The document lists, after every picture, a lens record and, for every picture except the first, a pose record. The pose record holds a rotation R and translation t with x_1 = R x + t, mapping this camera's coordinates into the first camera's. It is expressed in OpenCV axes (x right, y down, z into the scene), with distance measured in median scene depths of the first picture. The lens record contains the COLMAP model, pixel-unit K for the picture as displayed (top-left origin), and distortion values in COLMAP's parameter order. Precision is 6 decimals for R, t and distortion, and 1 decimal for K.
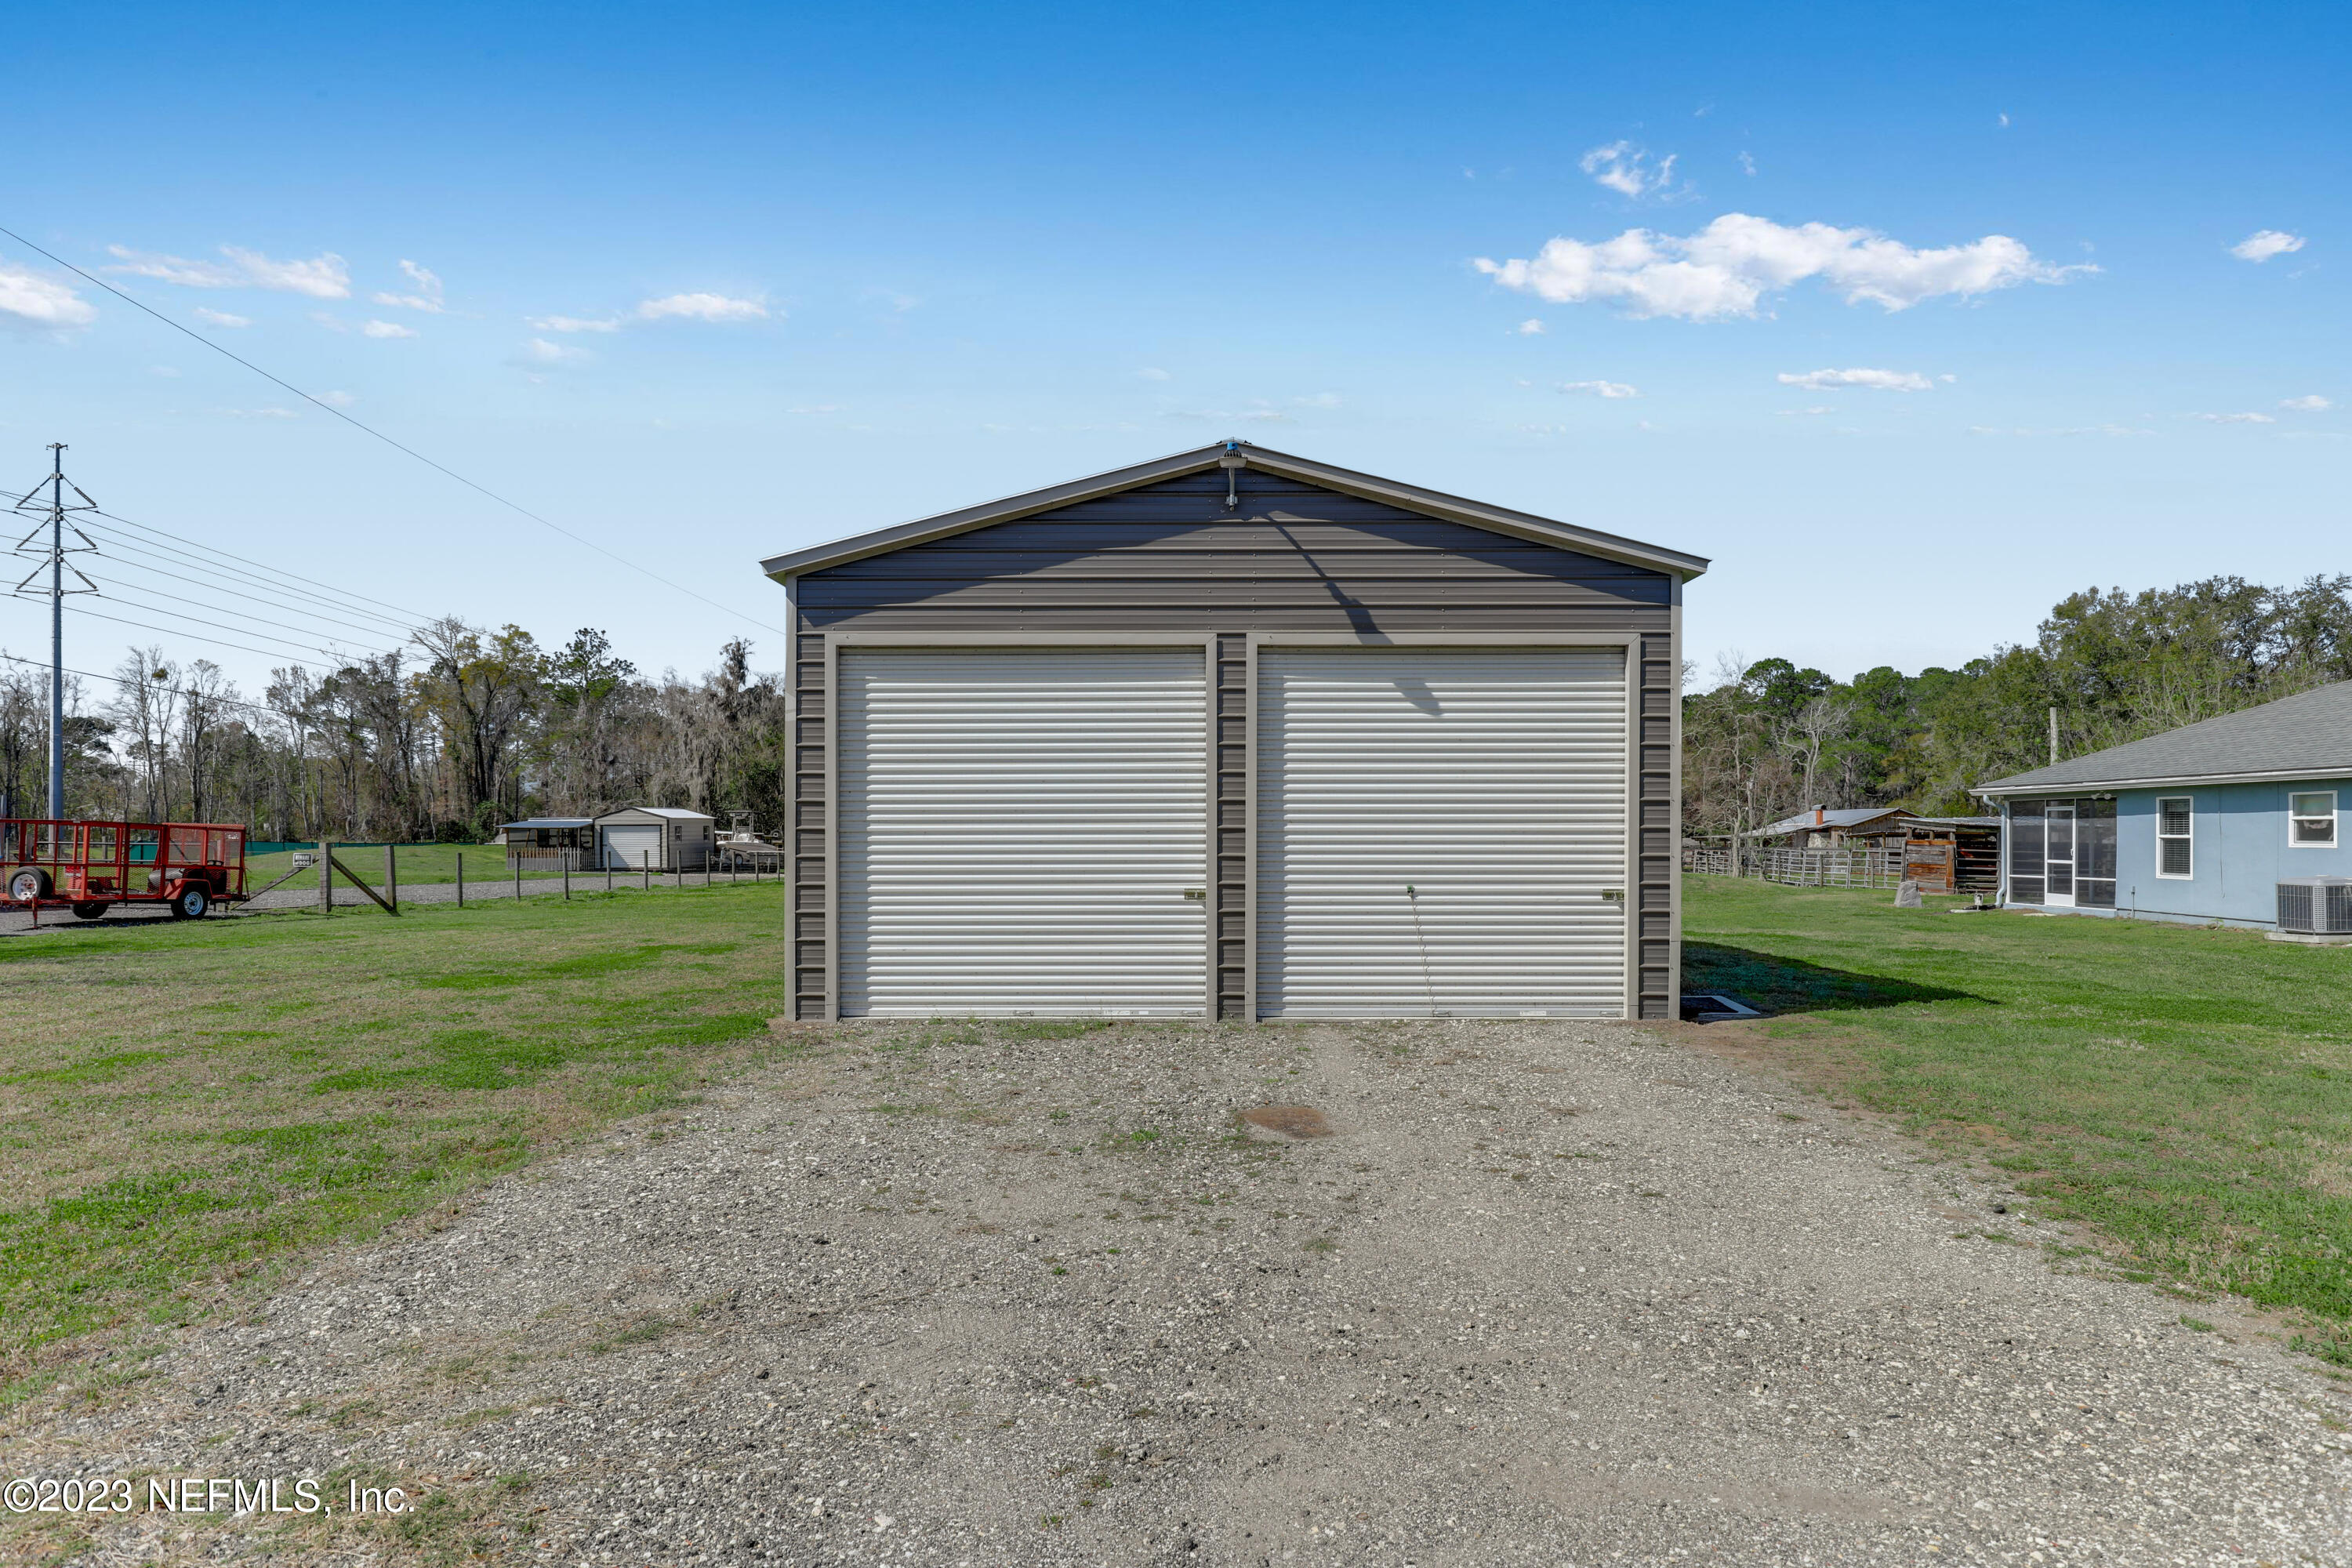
lens RADIAL K [[1294.1, 0, 1288.5], [0, 1294.1, 786.0], [0, 0, 1]] dist [-0.020015, 0.005465]
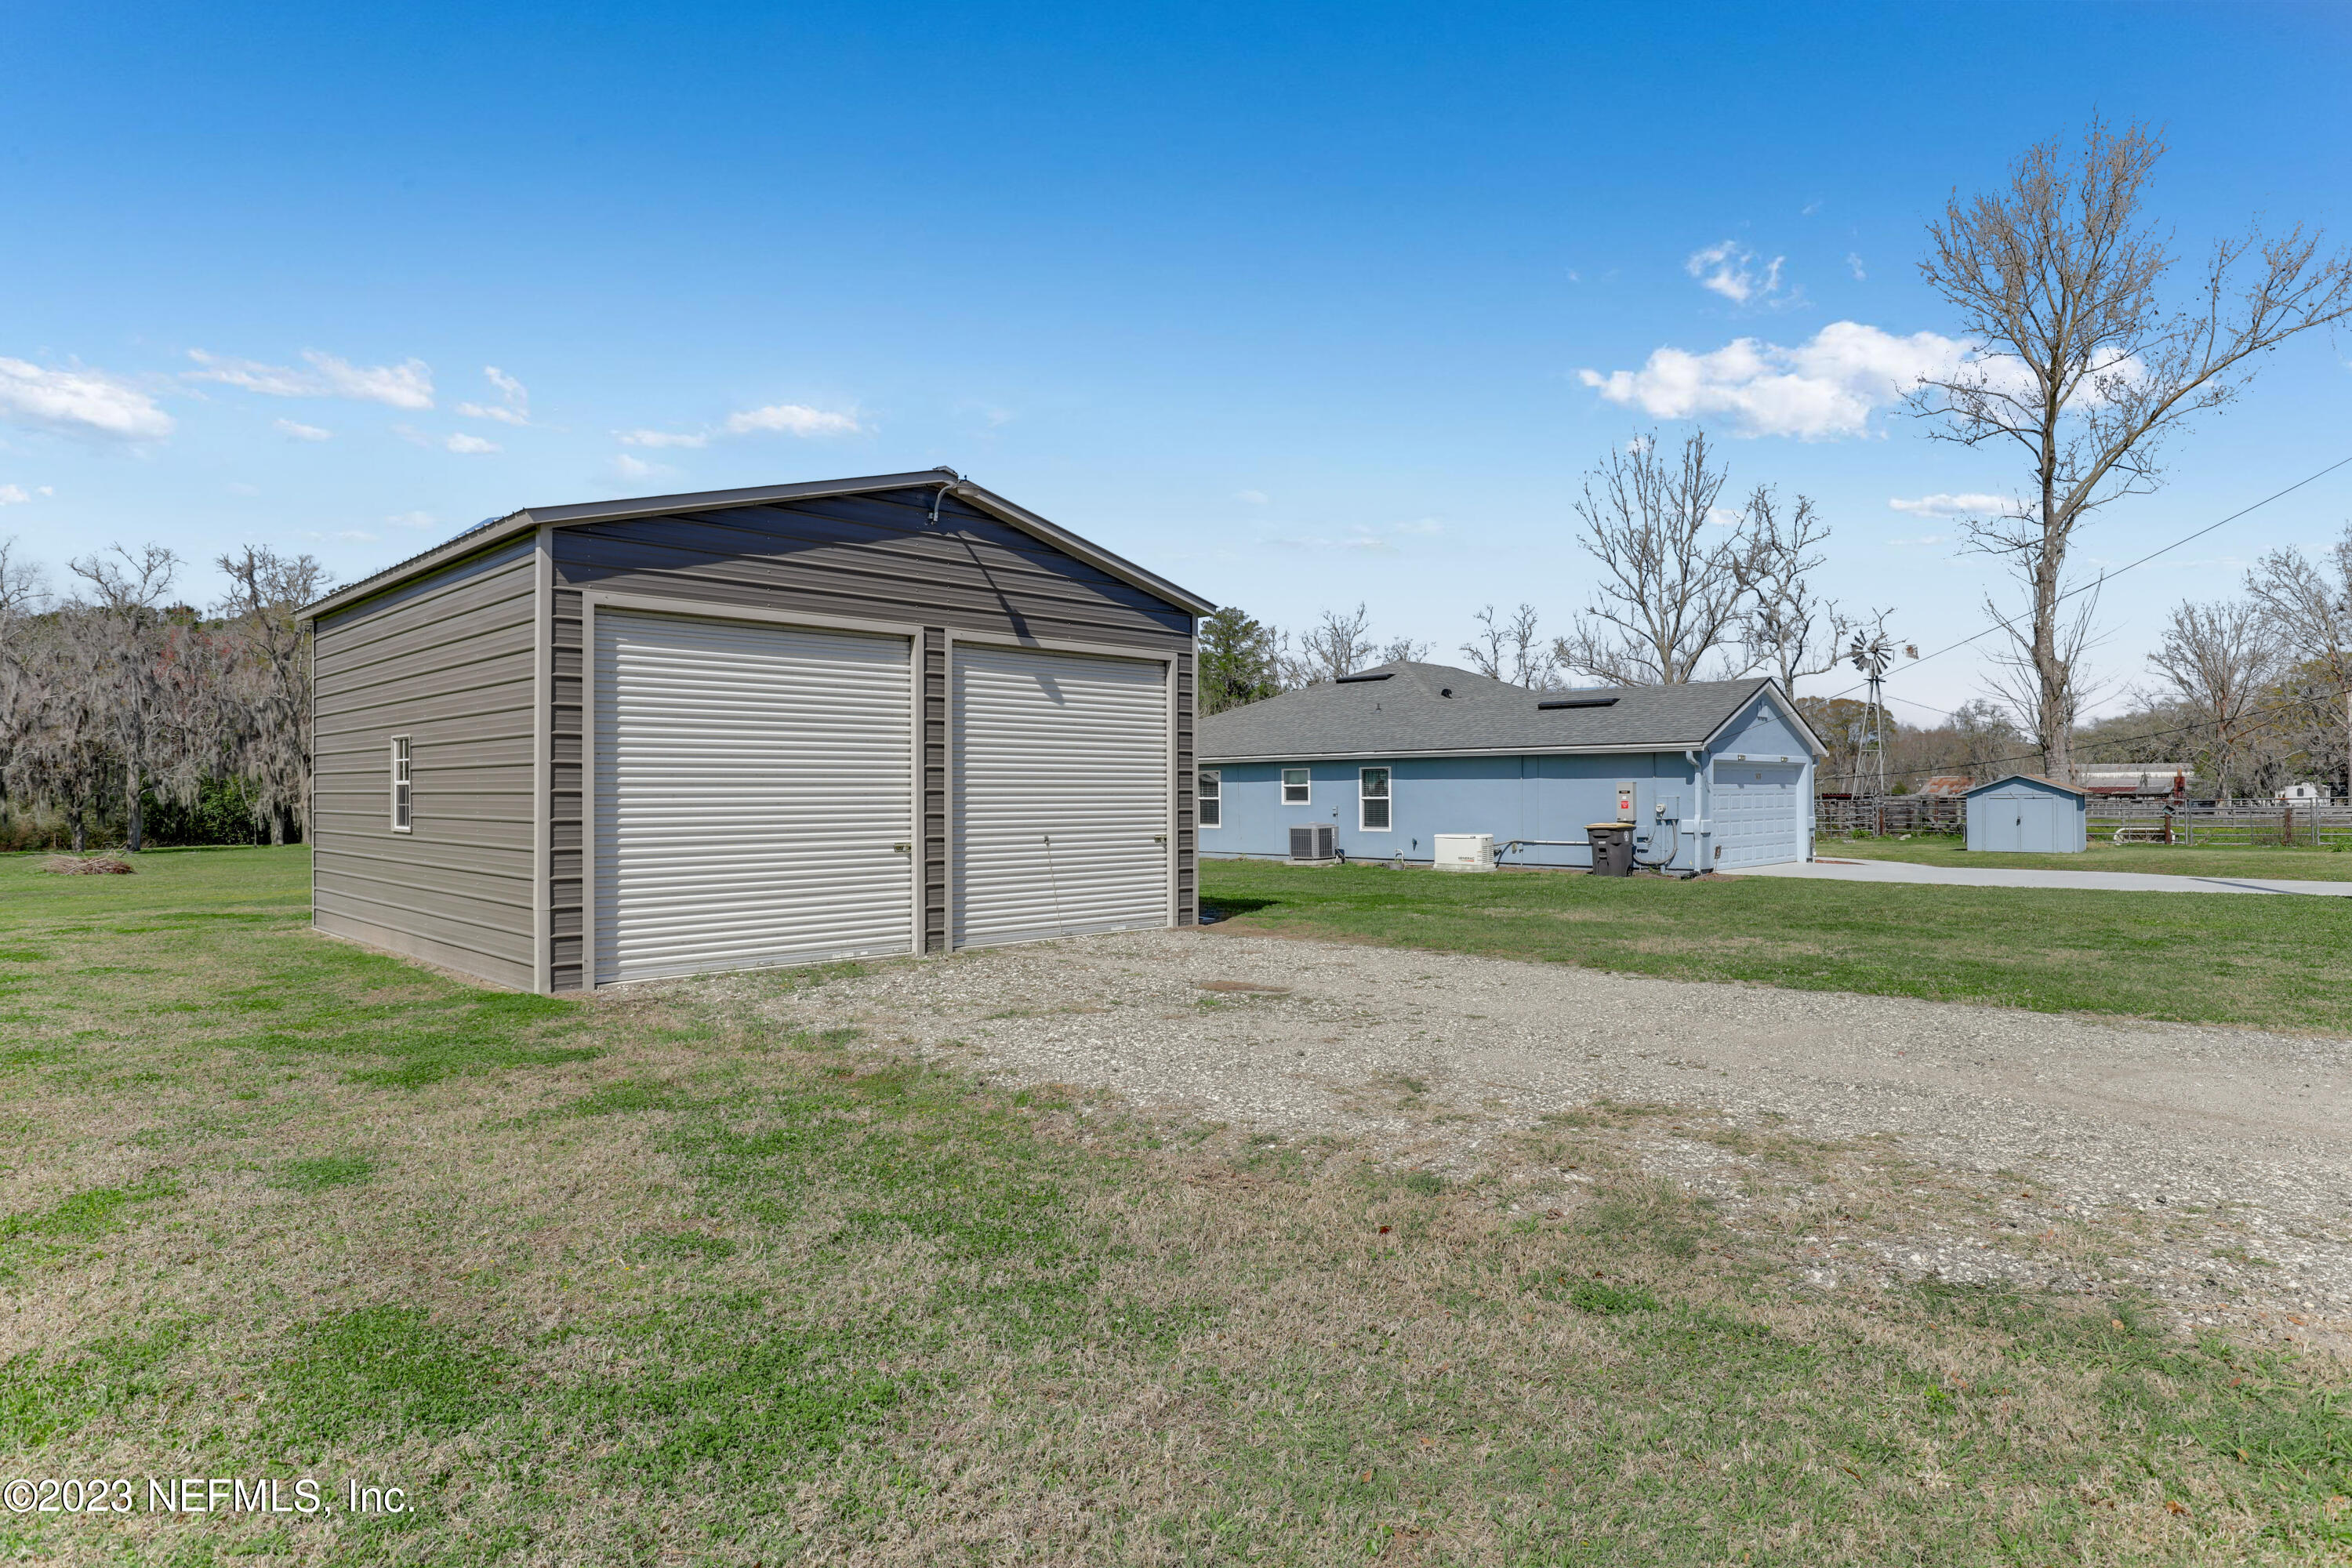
lens RADIAL K [[1294.1, 0, 1160.3], [0, 1294.1, 769.2], [0, 0, 1]] dist [-0.020015, 0.005465]
pose [[0.713162, 0.011491, 0.700905, -0.727032], [-0.020937, 0.999769, 0.004912, 0.002064], [-0.700687, -0.018178, 0.713238, 0.002744]]
